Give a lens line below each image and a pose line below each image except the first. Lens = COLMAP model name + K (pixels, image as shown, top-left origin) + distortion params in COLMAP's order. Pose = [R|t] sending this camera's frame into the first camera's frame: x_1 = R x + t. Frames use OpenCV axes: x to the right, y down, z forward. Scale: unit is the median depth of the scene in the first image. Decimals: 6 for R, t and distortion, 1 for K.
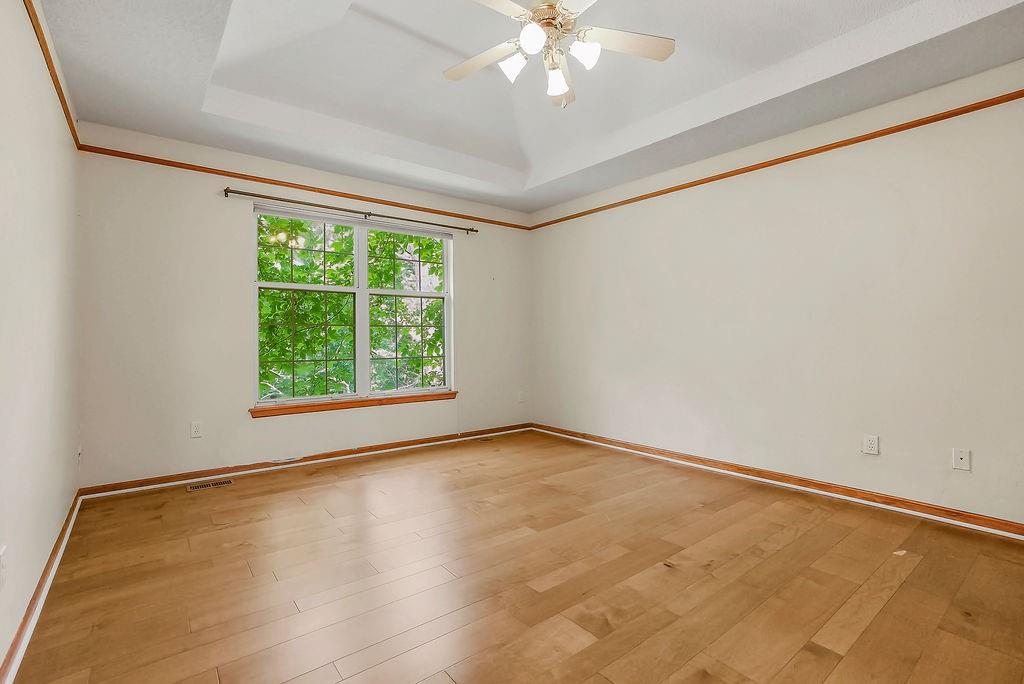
lens RADIAL K [[474.2, 0, 505.9], [0, 474.2, 334.8], [0, 0, 1]] dist [-0.030269, 0.007318]
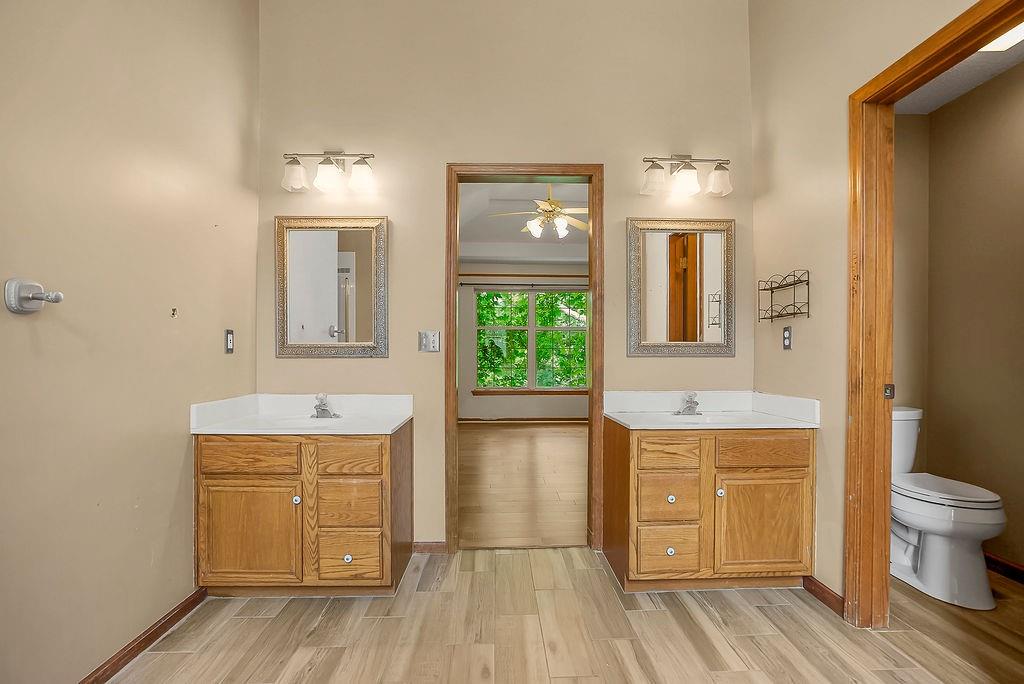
lens RADIAL K [[474.2, 0, 513.3], [0, 474.2, 349.2], [0, 0, 1]] dist [-0.030269, 0.007318]
pose [[0.806935, 0.000081, -0.590641, 0.695115], [-0.002177, 0.999994, -0.002837, -0.012512], [0.590637, 0.003575, 0.806930, -0.464934]]
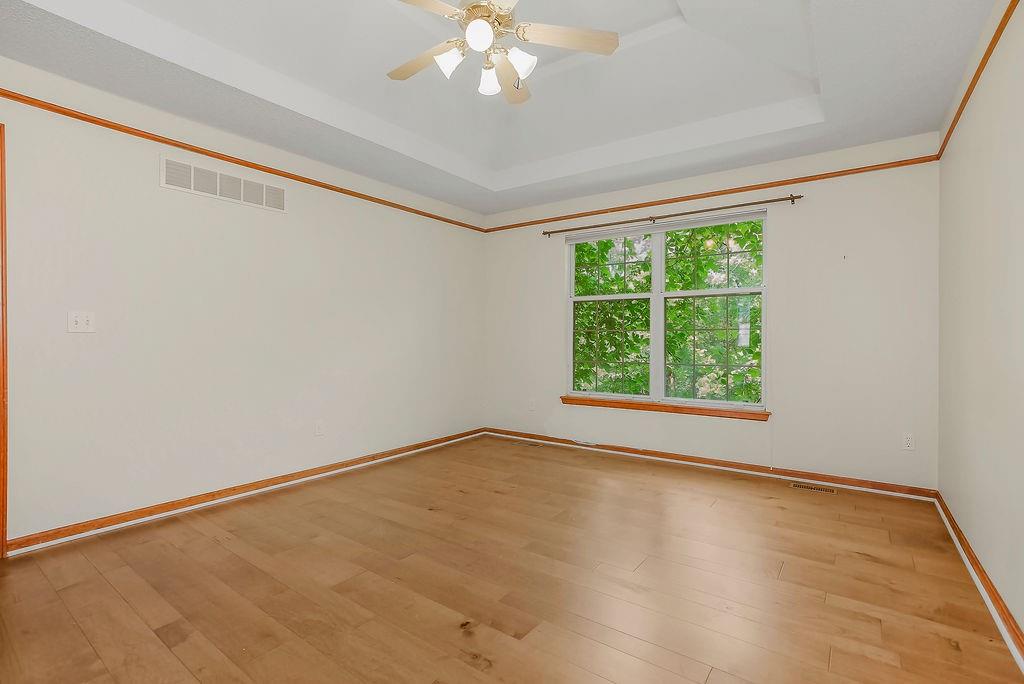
lens RADIAL K [[474.2, 0, 514.2], [0, 474.2, 342.4], [0, 0, 1]] dist [-0.030269, 0.007318]
pose [[0.277521, 0.006791, -0.960696, 0.595256], [-0.002021, 0.999977, 0.006485, 0.000518], [0.960717, 0.000142, 0.277528, 0.446972]]
